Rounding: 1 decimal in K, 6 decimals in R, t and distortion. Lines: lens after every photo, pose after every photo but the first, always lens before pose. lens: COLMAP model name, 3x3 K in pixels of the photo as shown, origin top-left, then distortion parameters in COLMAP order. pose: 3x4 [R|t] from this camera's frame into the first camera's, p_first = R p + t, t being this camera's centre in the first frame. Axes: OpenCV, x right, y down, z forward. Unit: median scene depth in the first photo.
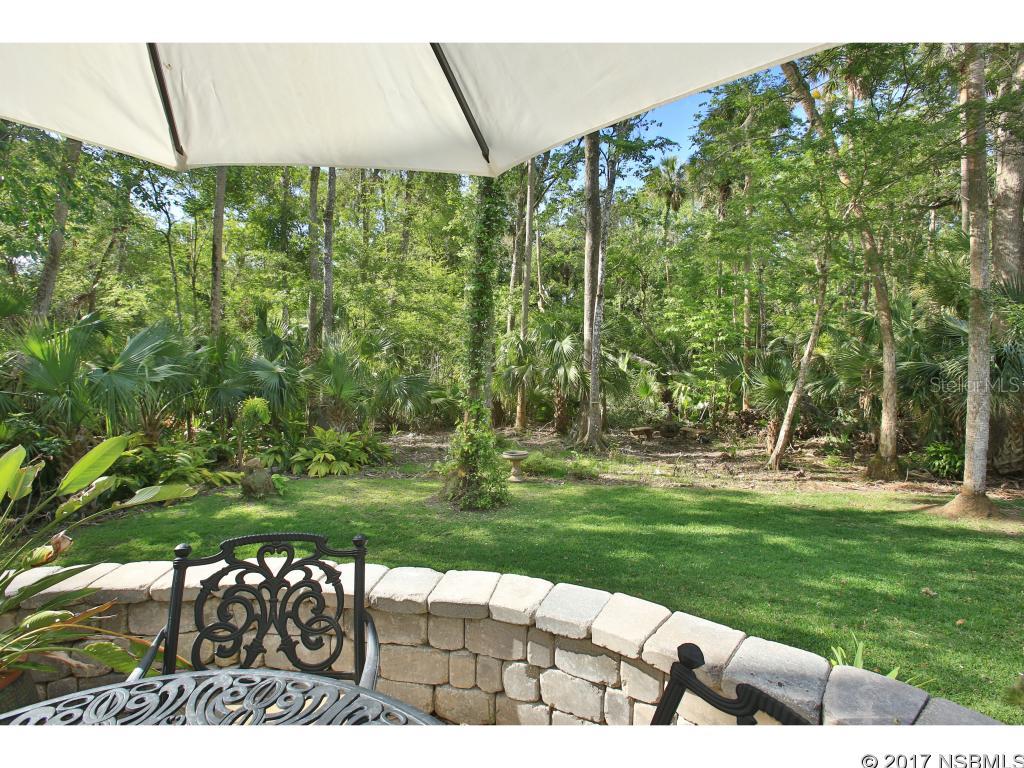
lens RADIAL K [[467.5, 0, 512.9], [0, 467.5, 380.9], [0, 0, 1]] dist [-0.033940, -0.000216]
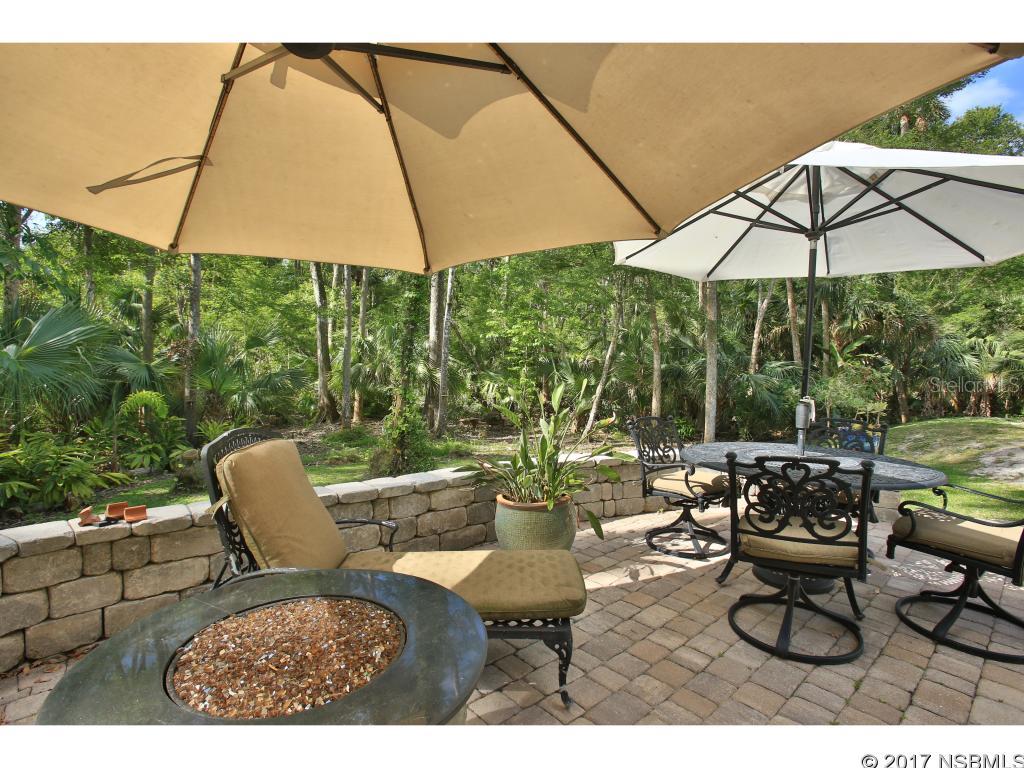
lens RADIAL K [[467.5, 0, 510.6], [0, 467.5, 383.4], [0, 0, 1]] dist [-0.033940, -0.000216]
pose [[0.887149, -0.000860, 0.461483, -0.295067], [-0.000654, 0.999995, 0.003120, 0.016655], [-0.461483, -0.003069, 0.887144, -0.132683]]
